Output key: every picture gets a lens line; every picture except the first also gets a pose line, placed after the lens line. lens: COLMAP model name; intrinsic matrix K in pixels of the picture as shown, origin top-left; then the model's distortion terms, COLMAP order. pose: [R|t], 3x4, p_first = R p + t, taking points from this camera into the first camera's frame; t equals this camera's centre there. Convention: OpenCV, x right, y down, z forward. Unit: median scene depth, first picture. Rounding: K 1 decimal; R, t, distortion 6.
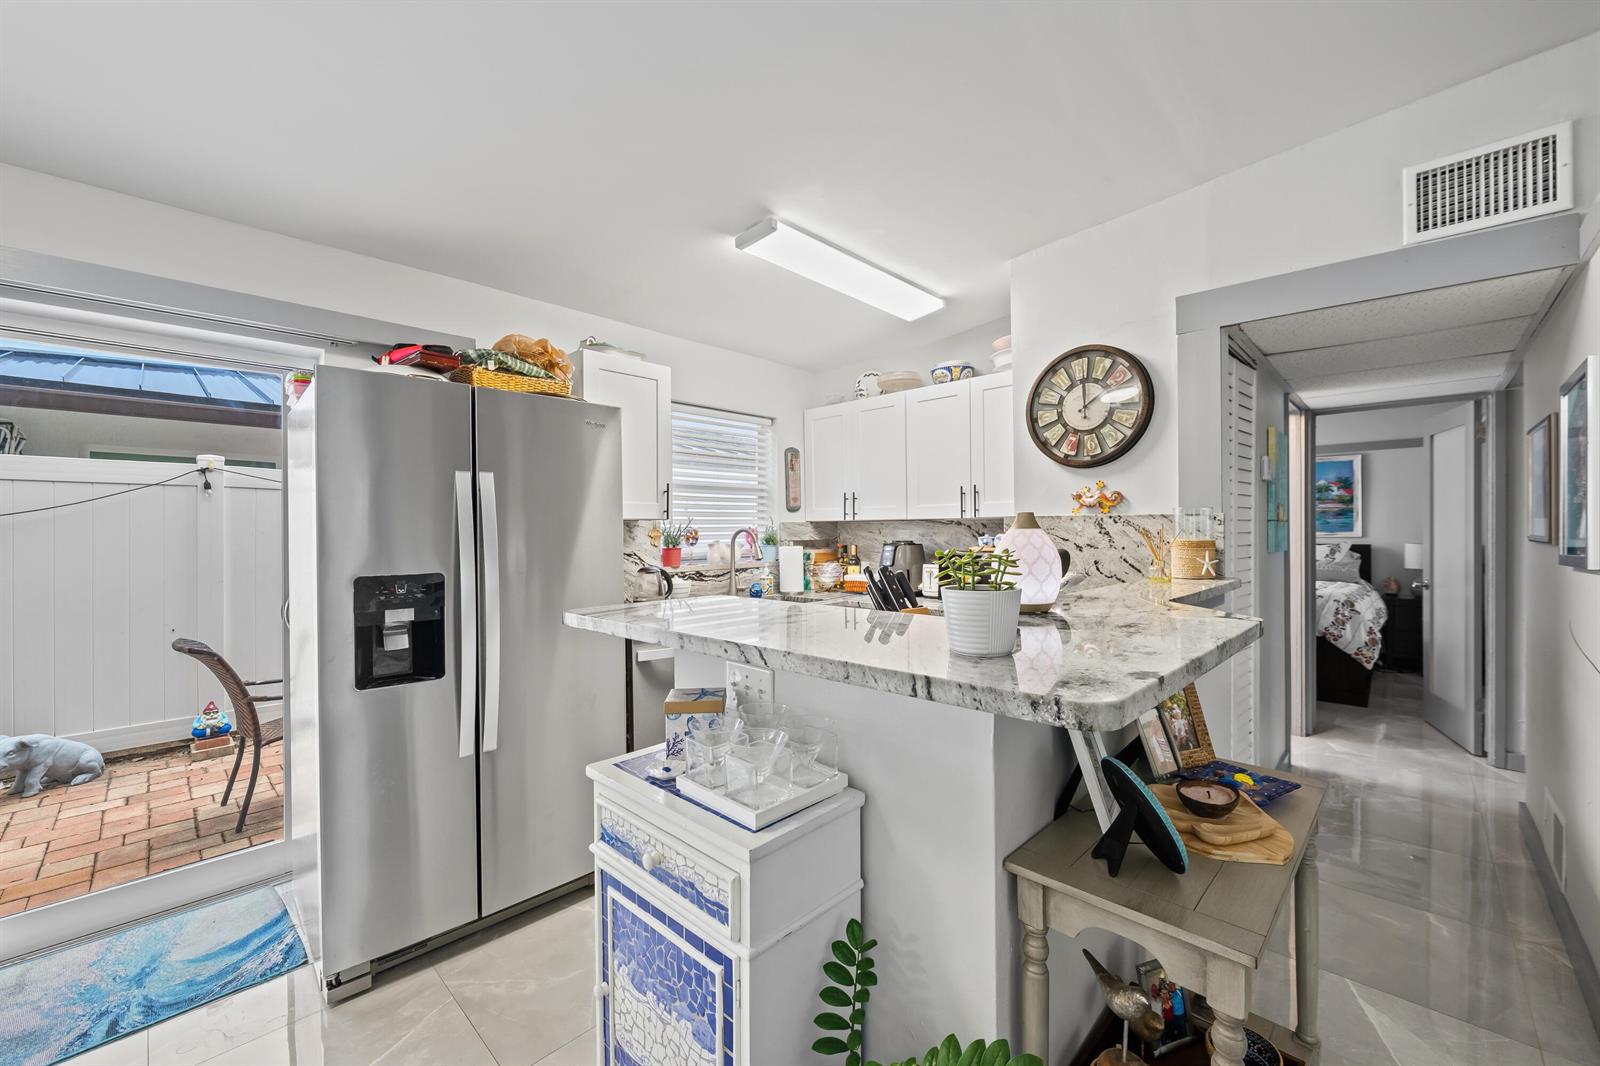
lens RADIAL K [[632.0, 0, 808.6], [0, 632.0, 531.6], [0, 0, 1]] dist [0.000803, -0.003505]
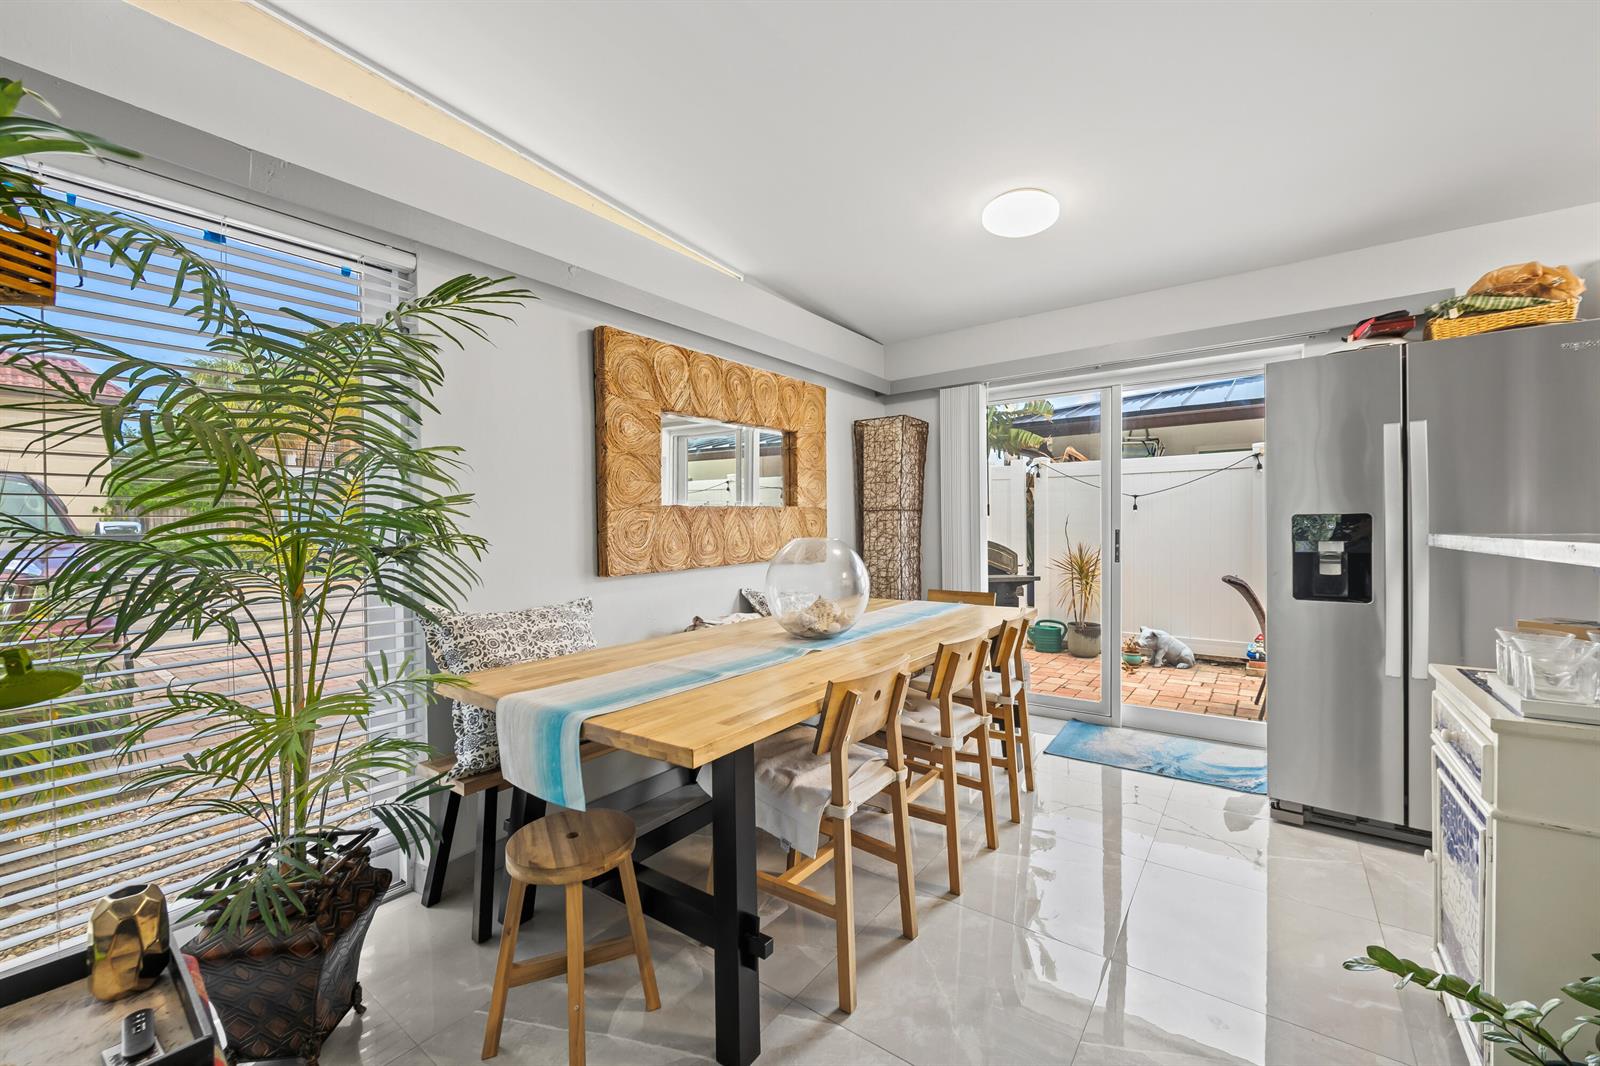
lens RADIAL K [[632.0, 0, 808.6], [0, 632.0, 531.6], [0, 0, 1]] dist [0.000803, -0.003505]
pose [[0.133477, 0.012492, -0.990973, 0.309672], [0.008918, 0.999865, 0.013805, 0.051976], [0.991012, -0.010680, 0.133348, -0.130011]]
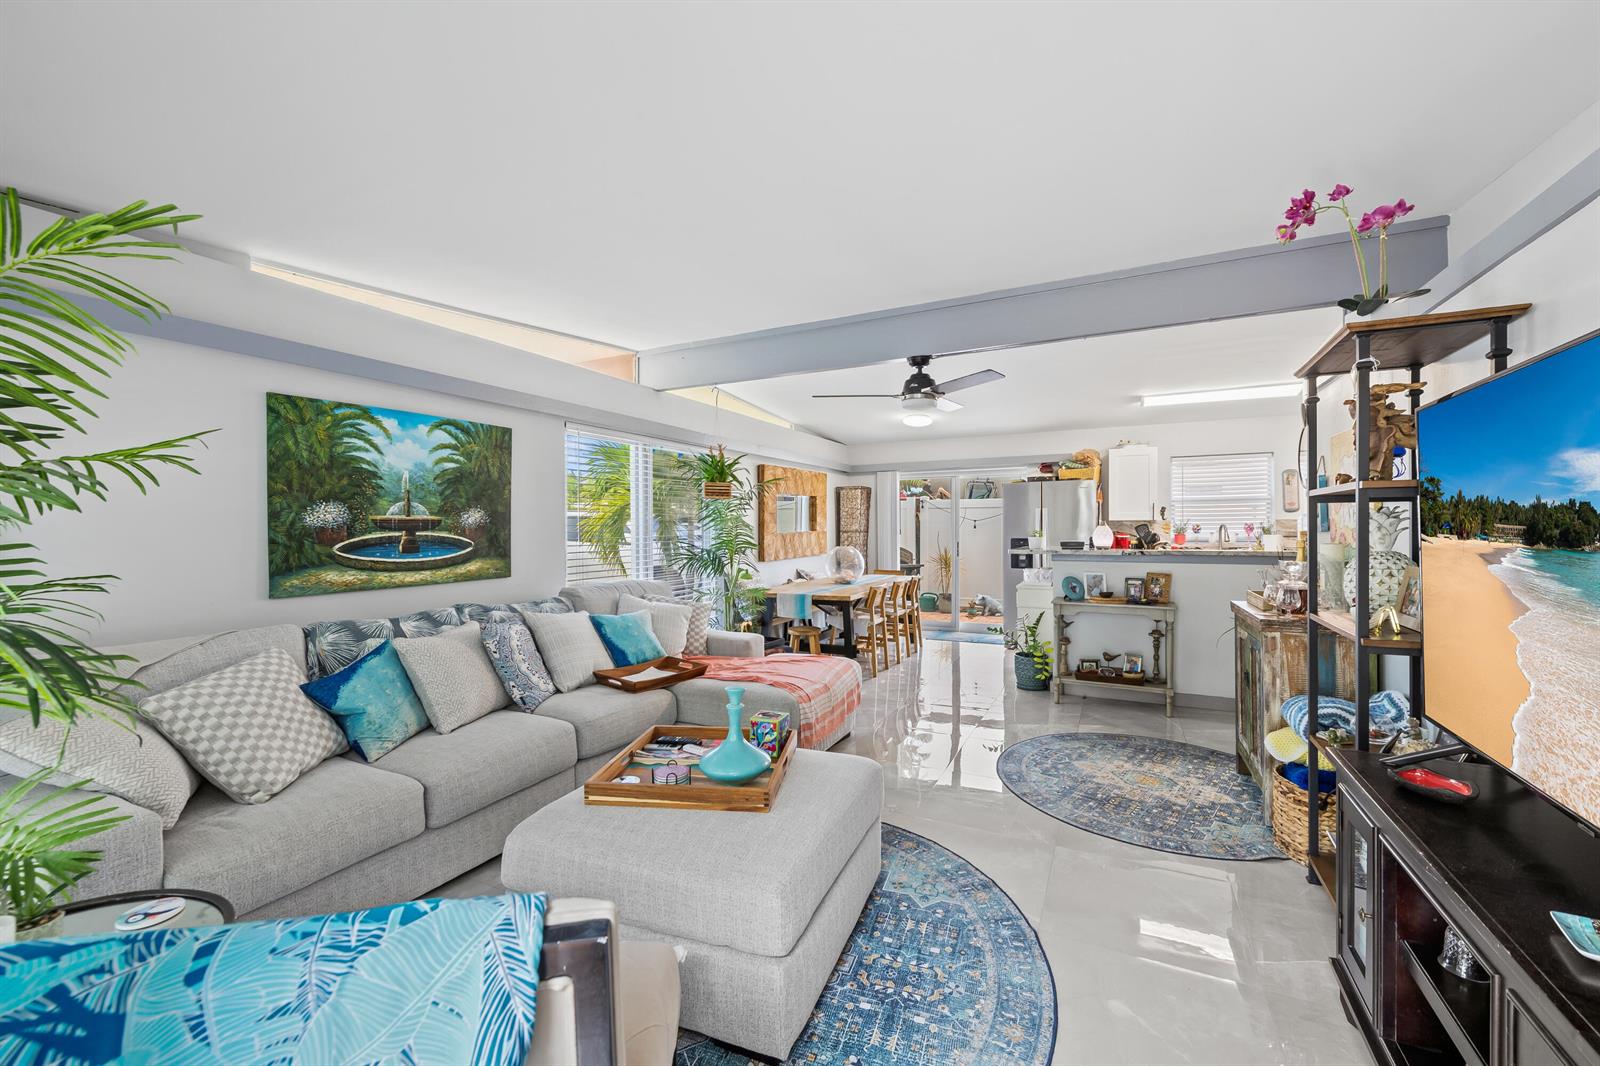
lens RADIAL K [[632.0, 0, 808.6], [0, 632.0, 531.6], [0, 0, 1]] dist [0.000803, -0.003505]
pose [[0.304580, 0.009952, -0.952435, 1.640098], [0.003656, 0.999926, 0.011617, -0.010489], [0.952480, -0.007020, 0.304521, -0.848607]]
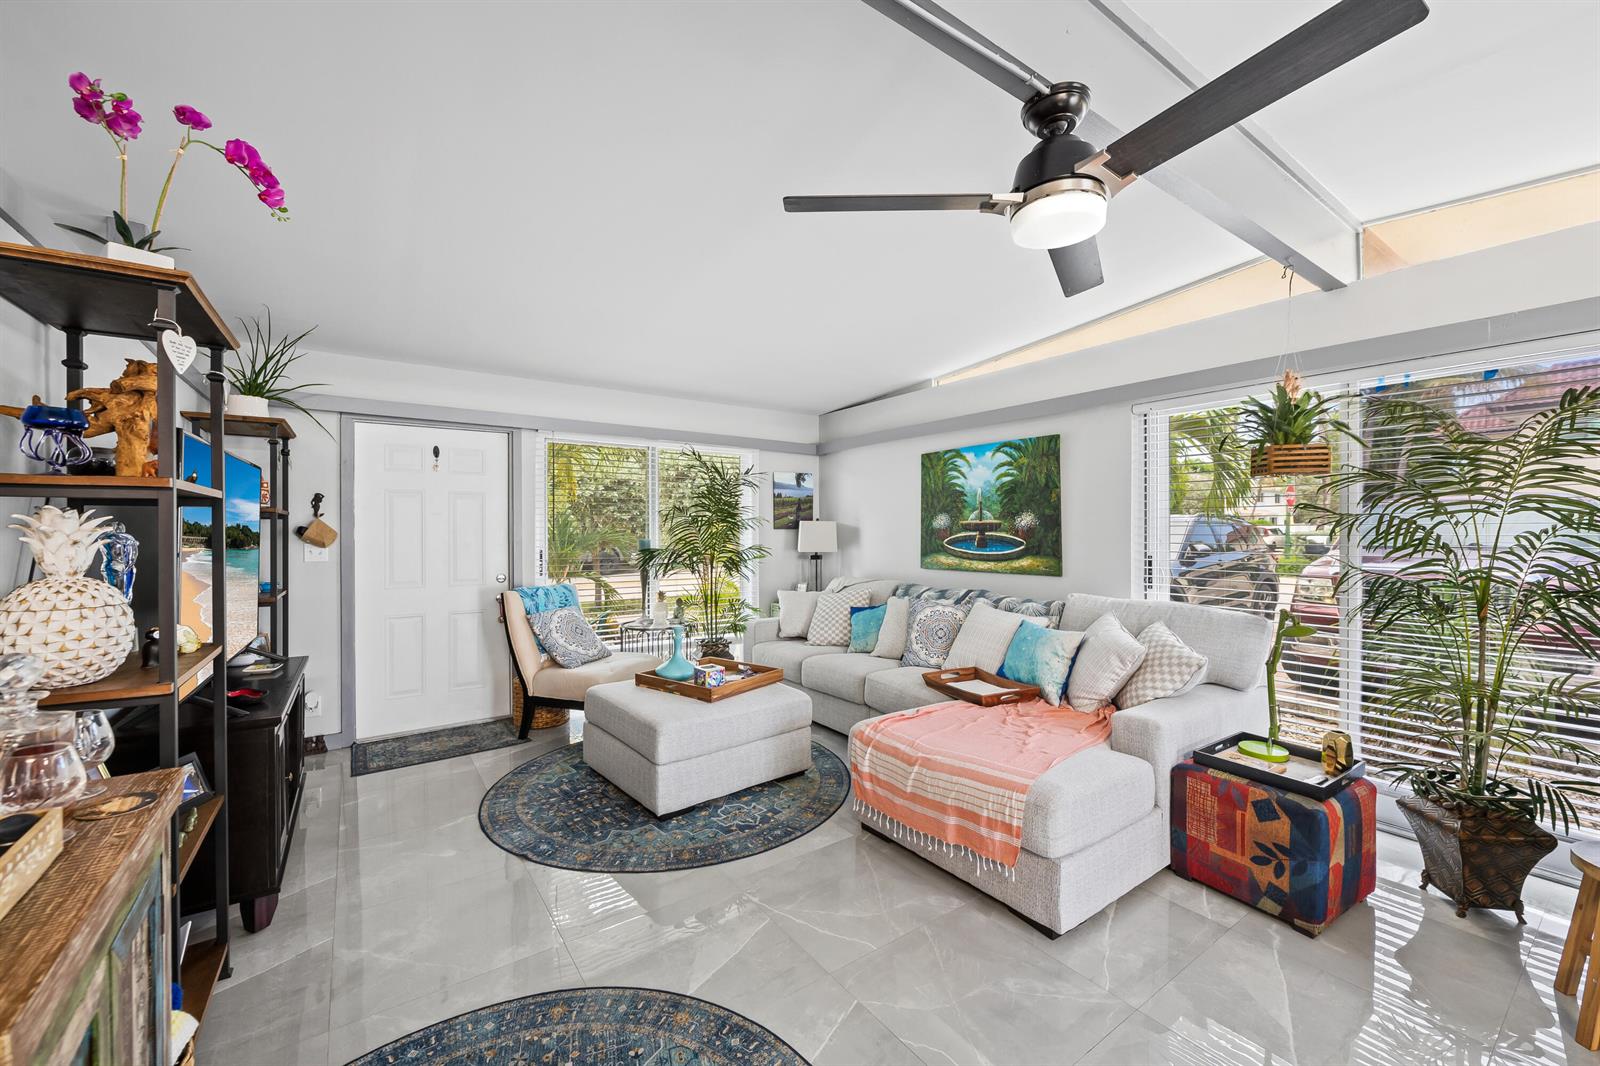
lens RADIAL K [[632.0, 0, 808.6], [0, 632.0, 531.6], [0, 0, 1]] dist [0.000803, -0.003505]
pose [[-0.983067, 0.005042, 0.183179, 0.424026], [0.005720, 0.999979, 0.003174, -0.008254], [-0.183159, 0.004168, -0.983075, 0.473689]]
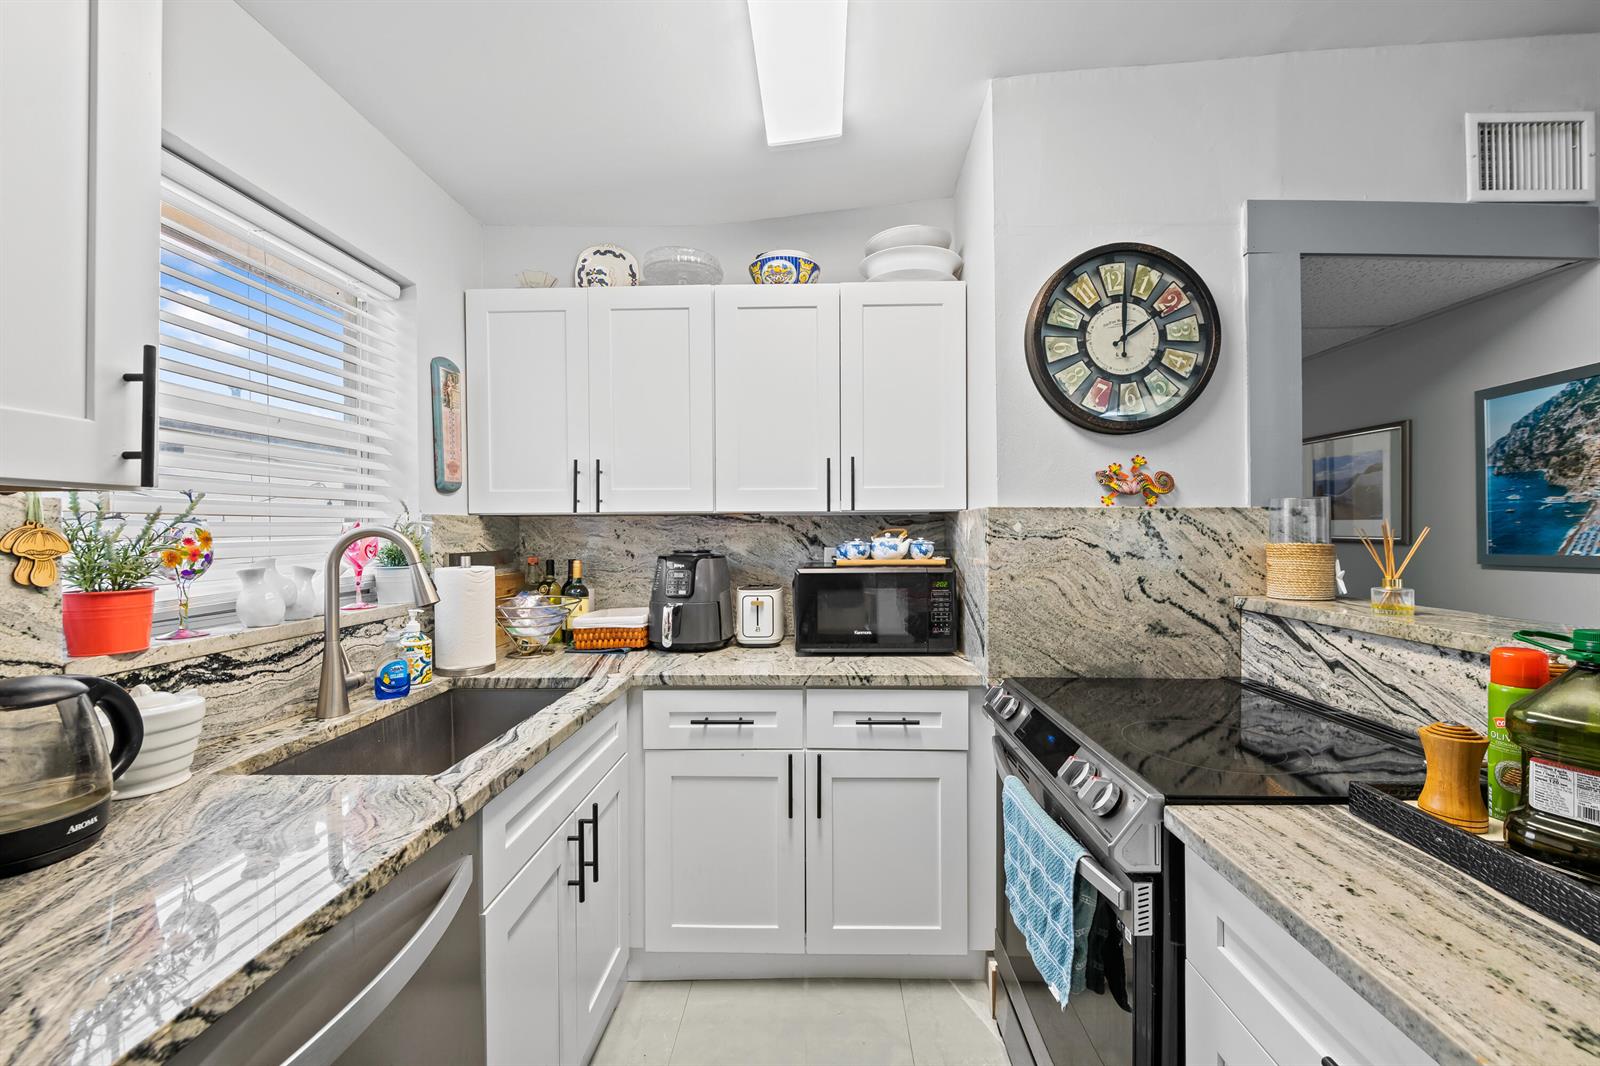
lens RADIAL K [[632.0, 0, 808.6], [0, 632.0, 531.6], [0, 0, 1]] dist [0.000803, -0.003505]
pose [[0.735554, 0.000354, 0.677466, -0.227561], [0.003195, 0.999987, -0.003991, 0.000433], [-0.677459, 0.005101, 0.735543, 0.722632]]
